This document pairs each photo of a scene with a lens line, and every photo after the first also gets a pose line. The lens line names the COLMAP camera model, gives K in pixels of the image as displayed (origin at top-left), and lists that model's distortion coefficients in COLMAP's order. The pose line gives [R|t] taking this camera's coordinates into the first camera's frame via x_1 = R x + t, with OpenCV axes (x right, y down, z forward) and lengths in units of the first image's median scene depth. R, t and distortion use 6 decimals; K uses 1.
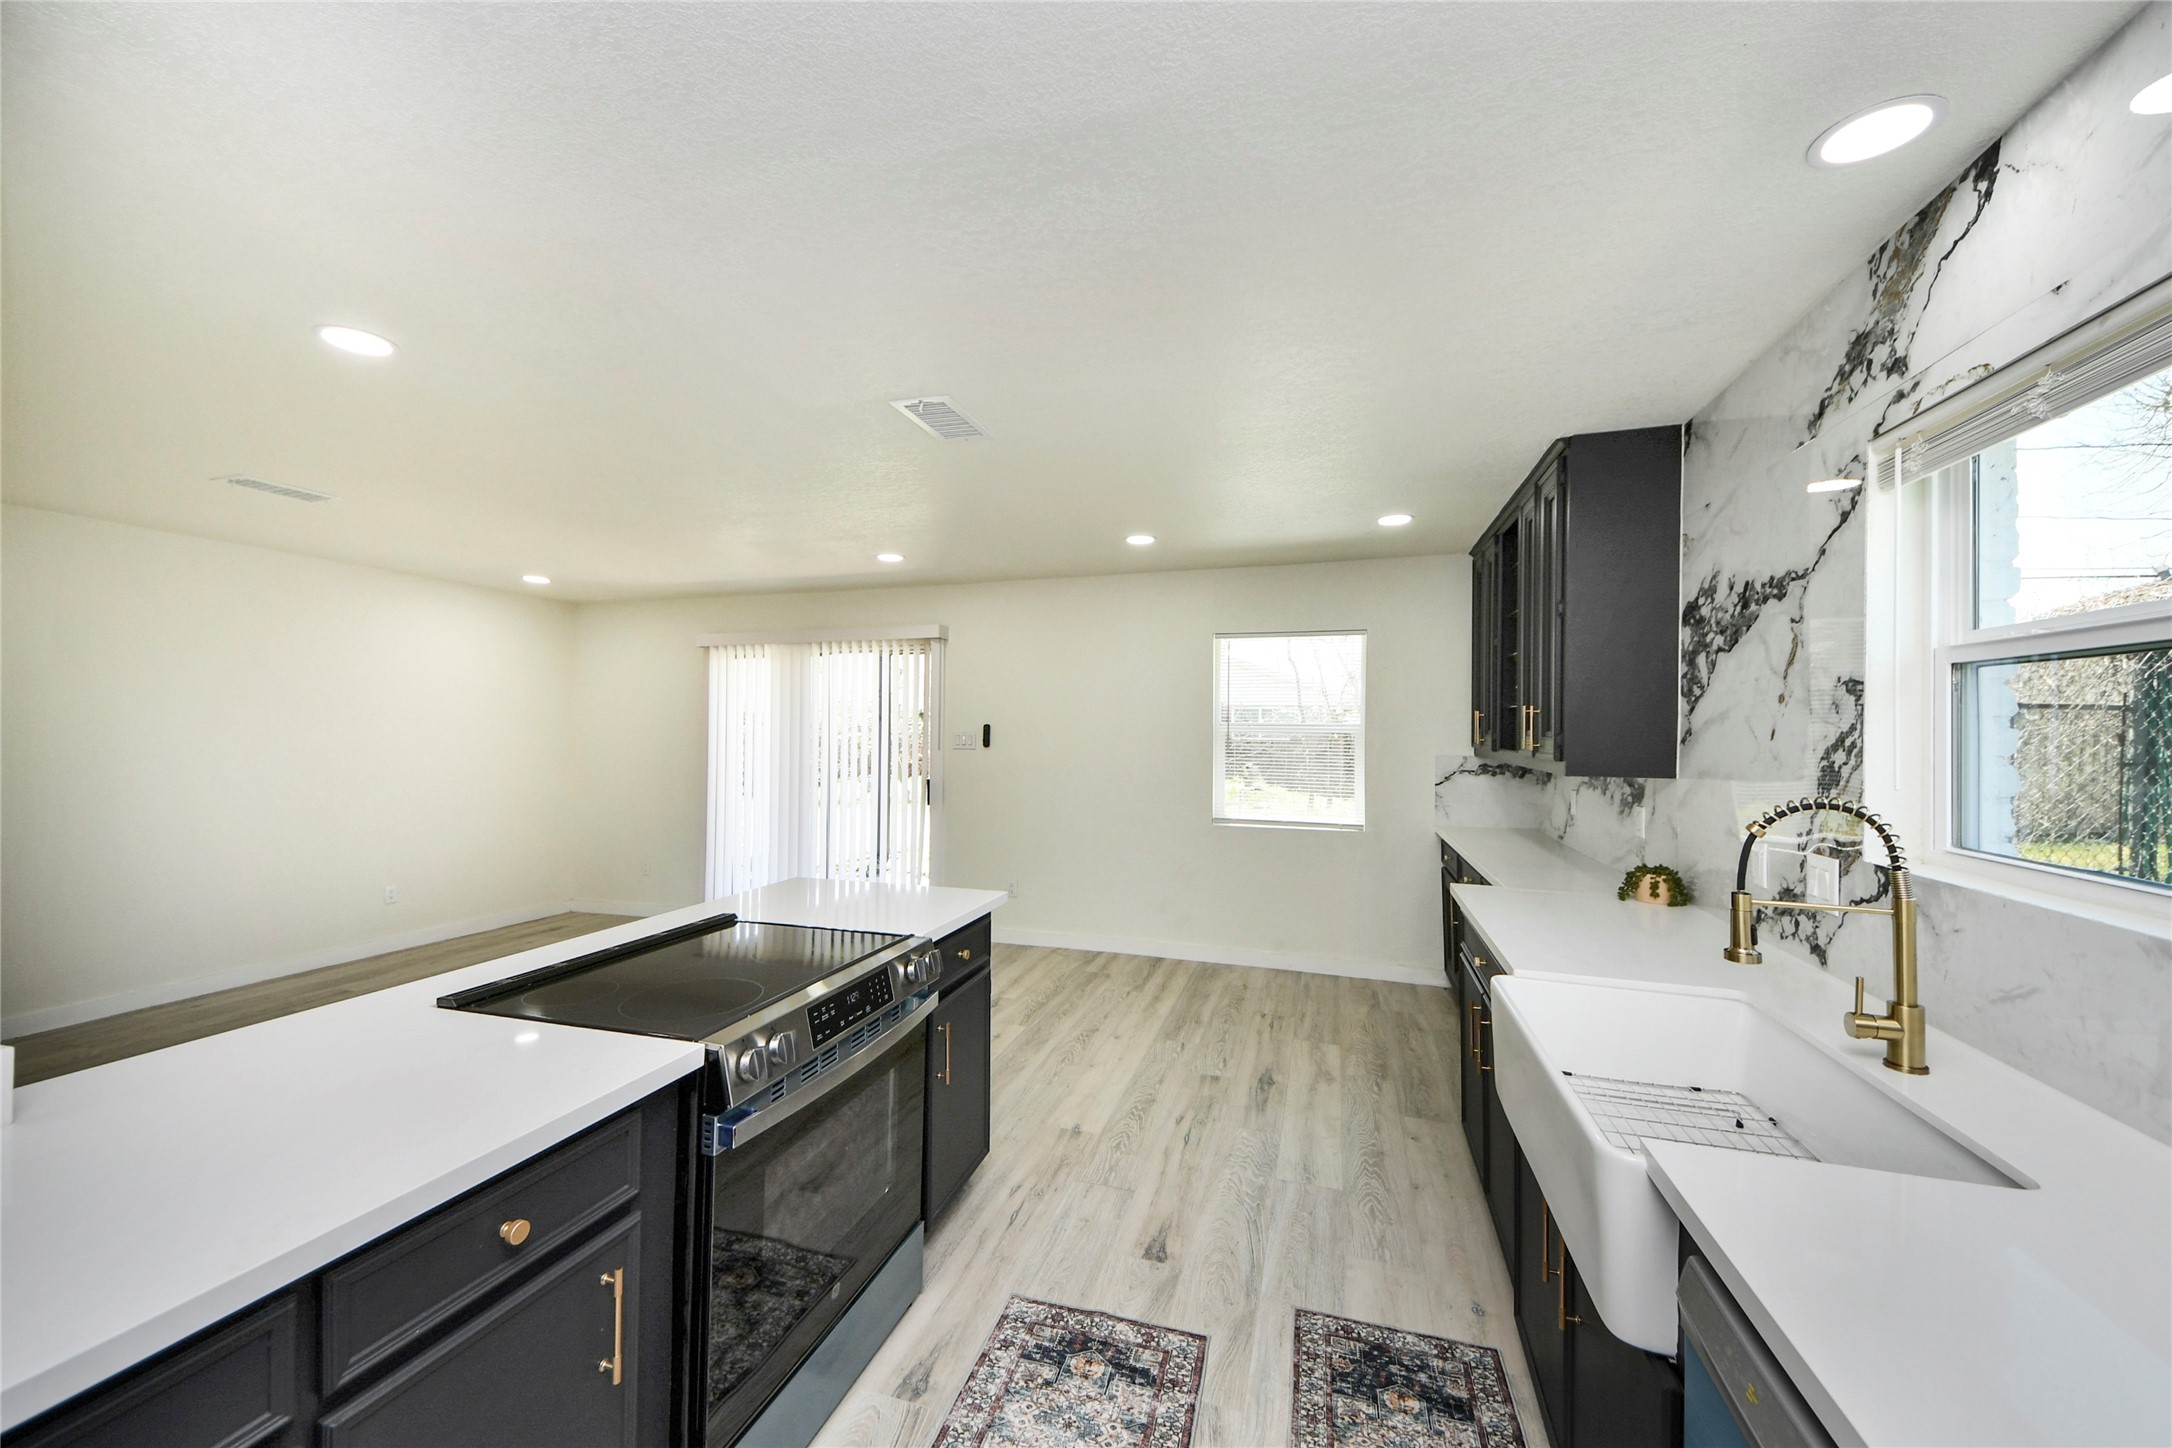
lens RADIAL K [[777.2, 0, 1059.2], [0, 777.2, 708.0], [0, 0, 1]] dist [0.039071, -0.011842]
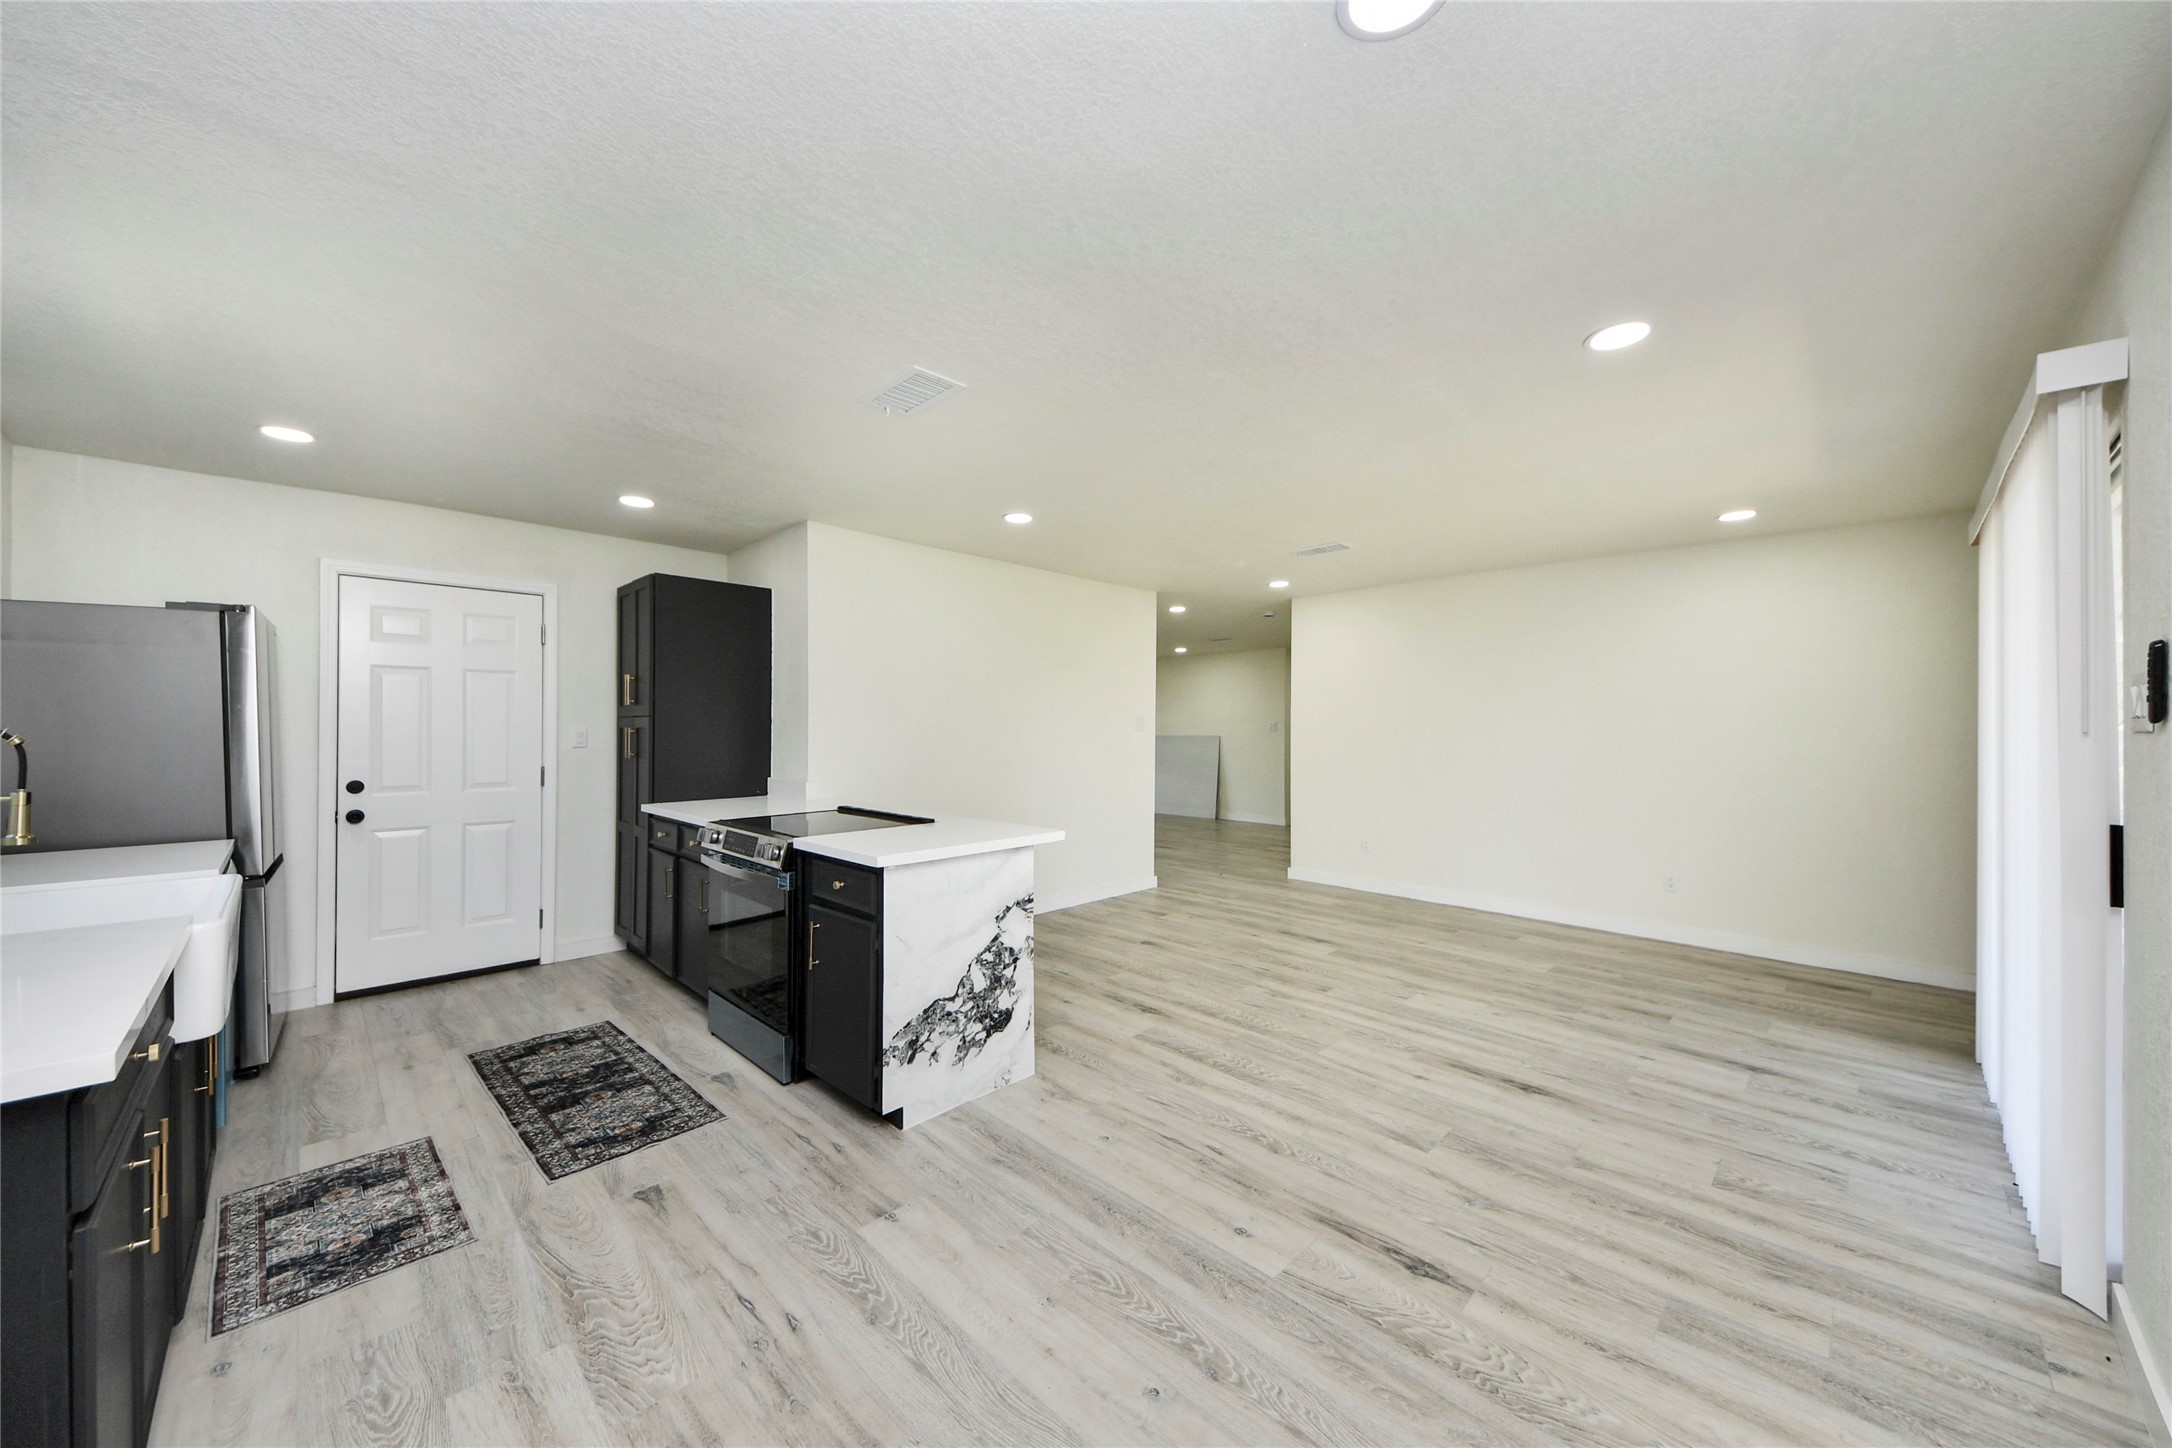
lens RADIAL K [[777.2, 0, 1077.7], [0, 777.2, 713.8], [0, 0, 1]] dist [0.039071, -0.011842]
pose [[-0.440041, -0.018064, -0.897796, 0.945021], [0.027710, 0.999048, -0.033683, 0.143896], [0.897550, -0.039699, -0.439121, 2.304920]]
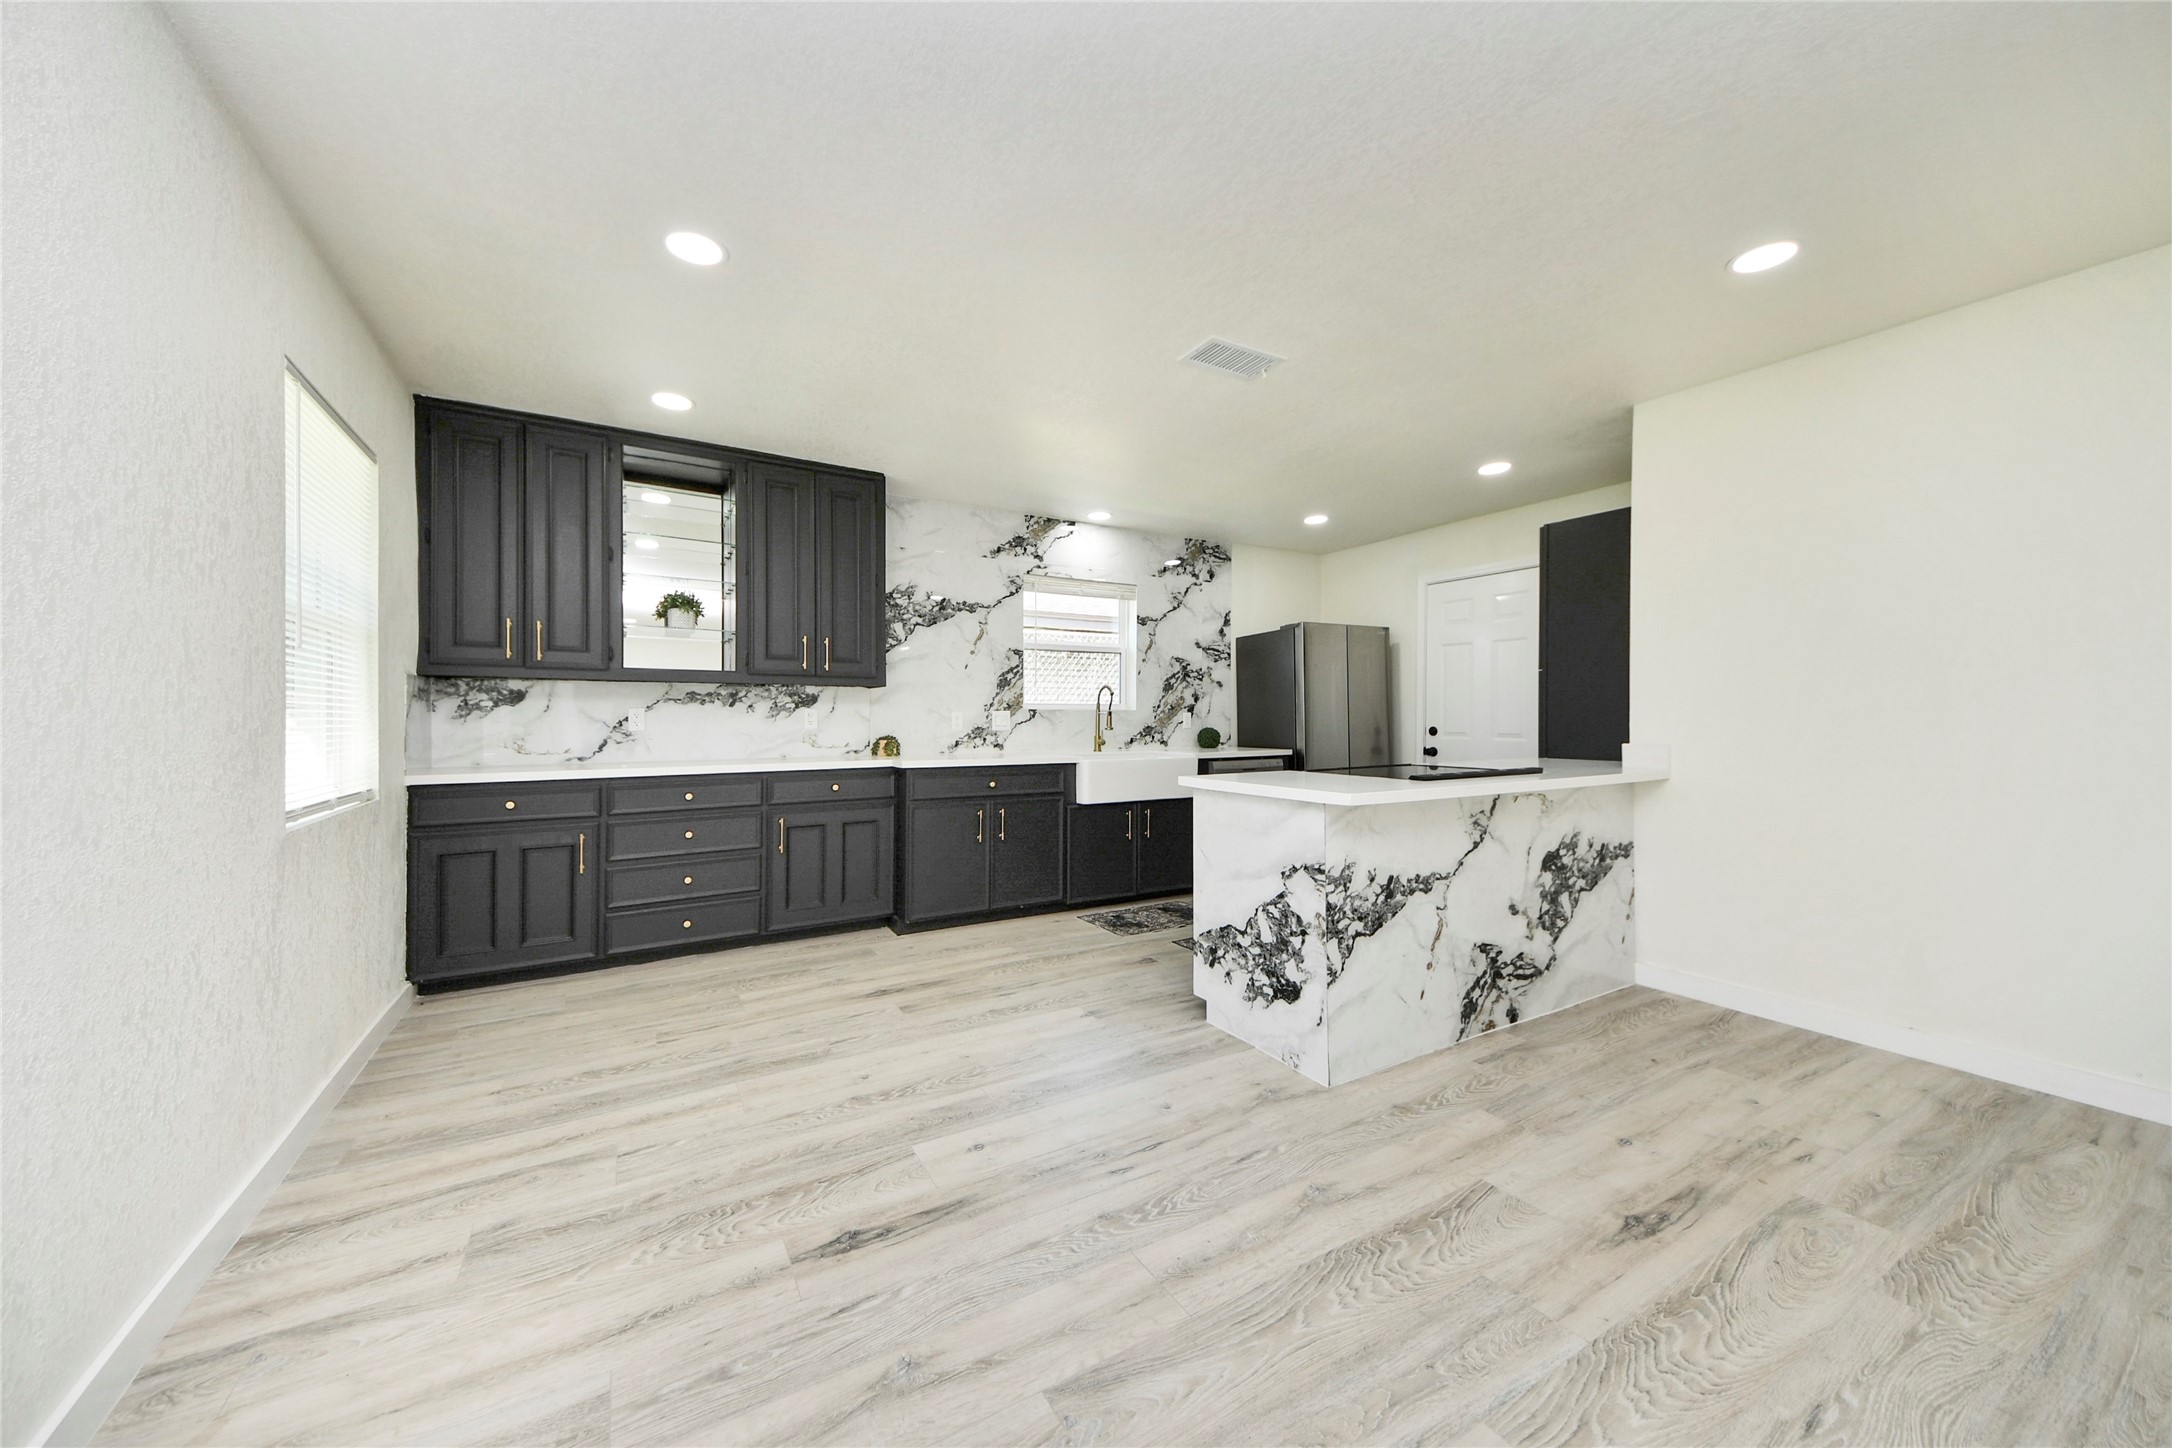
lens RADIAL K [[777.2, 0, 1083.4], [0, 777.2, 707.2], [0, 0, 1]] dist [0.039071, -0.011842]
pose [[-0.758930, 0.004981, 0.651154, -0.994221], [-0.021474, 0.999235, -0.032673, 0.245012], [-0.650819, -0.038779, -0.758242, 2.764950]]
